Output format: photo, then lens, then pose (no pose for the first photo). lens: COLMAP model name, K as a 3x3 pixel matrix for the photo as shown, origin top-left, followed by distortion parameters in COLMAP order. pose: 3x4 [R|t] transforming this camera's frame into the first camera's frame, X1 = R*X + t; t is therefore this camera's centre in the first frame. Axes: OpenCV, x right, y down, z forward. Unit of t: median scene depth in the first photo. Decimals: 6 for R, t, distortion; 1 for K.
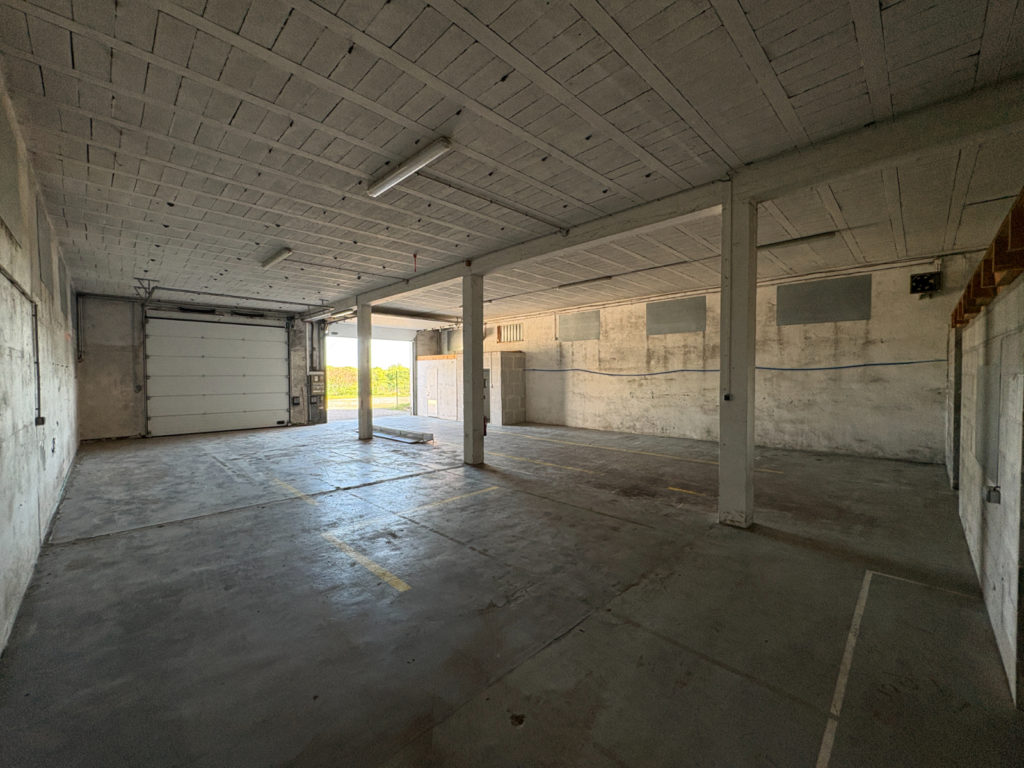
lens RADIAL K [[406.5, 0, 510.4], [0, 406.5, 384.4], [0, 0, 1]] dist [-0.000981, 0.000154]
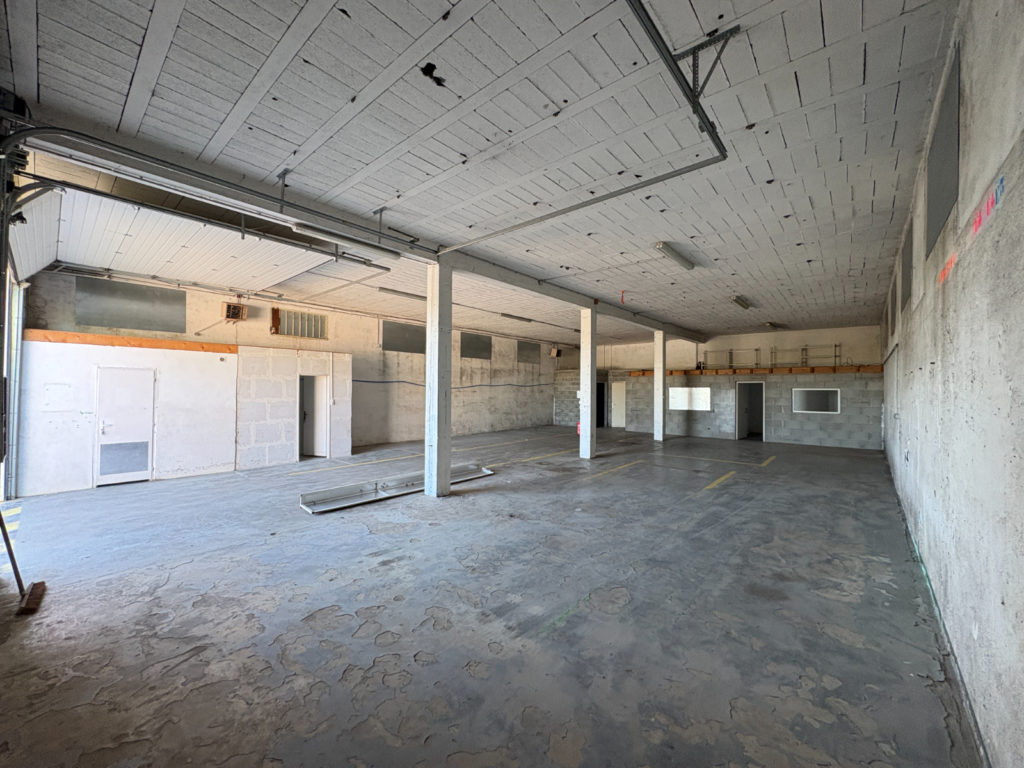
lens RADIAL K [[406.5, 0, 510.4], [0, 406.5, 384.4], [0, 0, 1]] dist [-0.000981, 0.000154]
pose [[-0.068593, 0.013599, 0.997552, -0.934535], [0.012935, 0.999835, -0.012741, -0.016361], [-0.997561, 0.012029, -0.068758, 0.930723]]
